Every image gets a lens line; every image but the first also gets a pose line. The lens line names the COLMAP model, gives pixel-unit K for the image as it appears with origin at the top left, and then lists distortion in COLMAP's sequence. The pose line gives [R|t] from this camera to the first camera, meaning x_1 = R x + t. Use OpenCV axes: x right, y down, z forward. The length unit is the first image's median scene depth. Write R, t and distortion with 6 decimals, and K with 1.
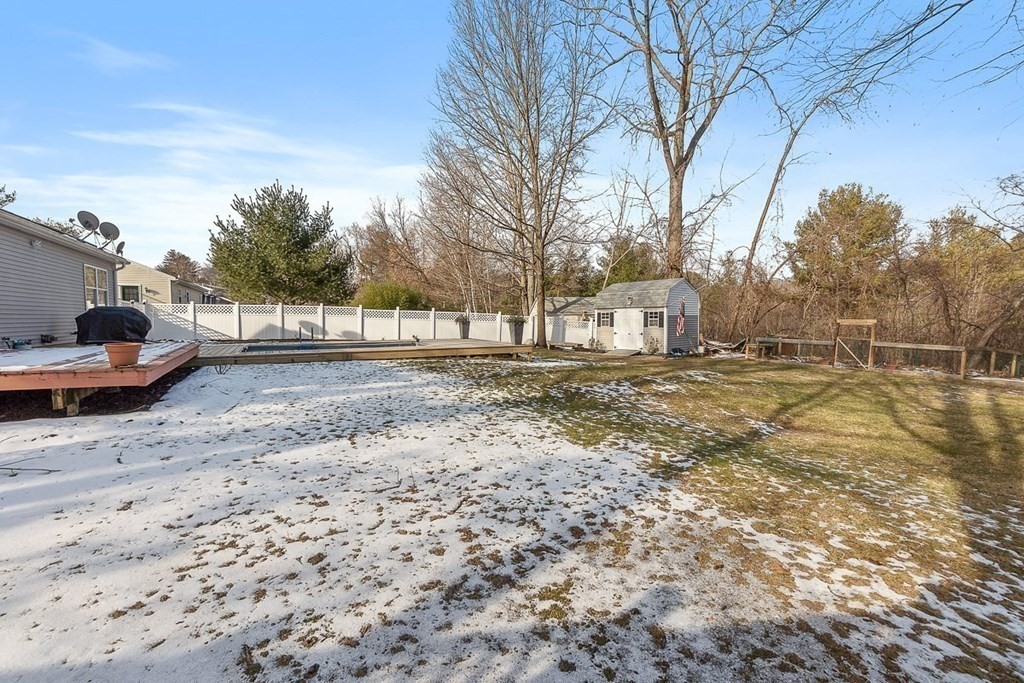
lens RADIAL K [[438.6, 0, 497.0], [0, 438.6, 337.8], [0, 0, 1]] dist [-0.000307, -0.000025]
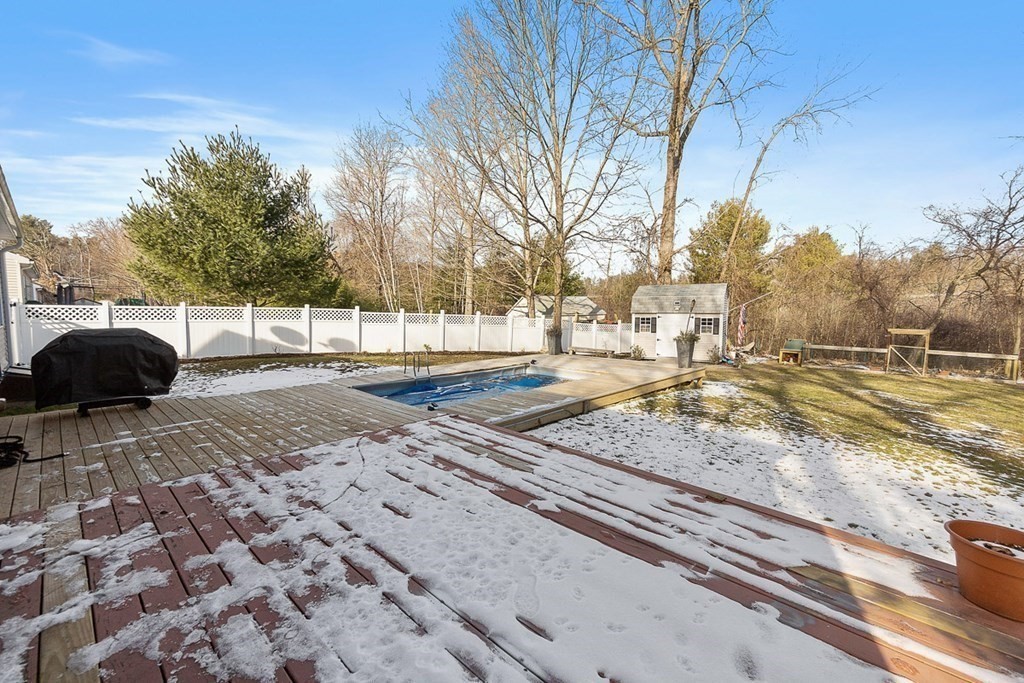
lens RADIAL K [[438.6, 0, 497.0], [0, 438.6, 337.8], [0, 0, 1]] dist [-0.000307, -0.000025]
pose [[0.949043, -0.015521, 0.314765, -0.376038], [0.007893, 0.999644, 0.025494, -0.043843], [-0.315049, -0.021710, 0.948827, 0.228661]]
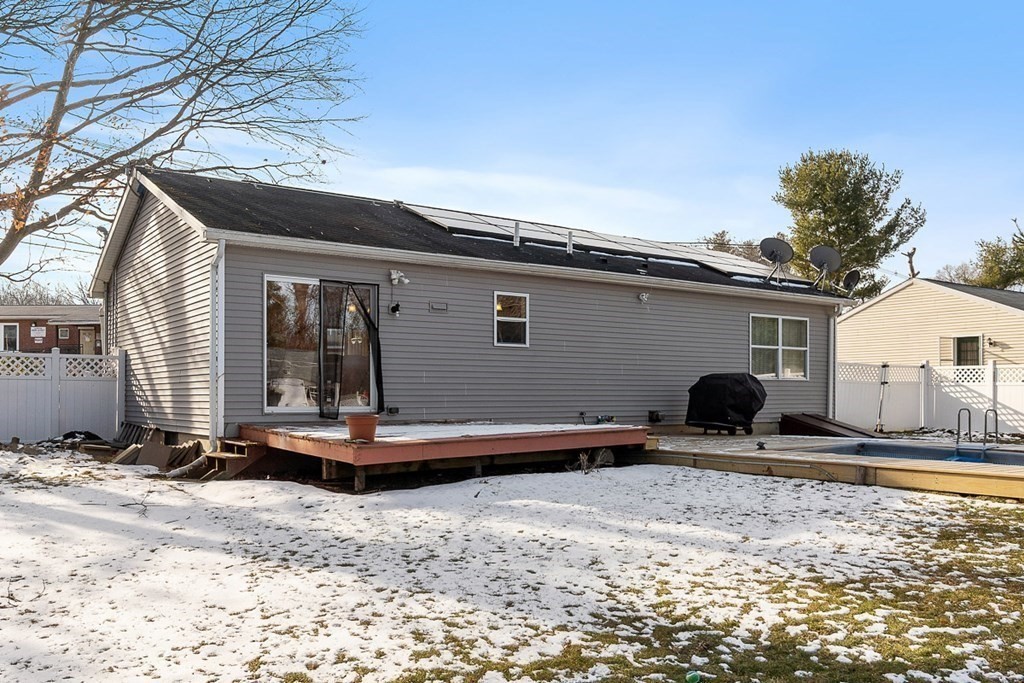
lens RADIAL K [[845.4, 0, 512.0], [0, 845.4, 341.5], [0, 0, 1]] dist [-0.001737, -0.000182]
pose [[0.147732, -0.061788, -0.987095, 0.251495], [-0.044146, 0.996640, -0.068992, -0.008953], [0.988042, 0.053769, 0.144508, 0.293232]]
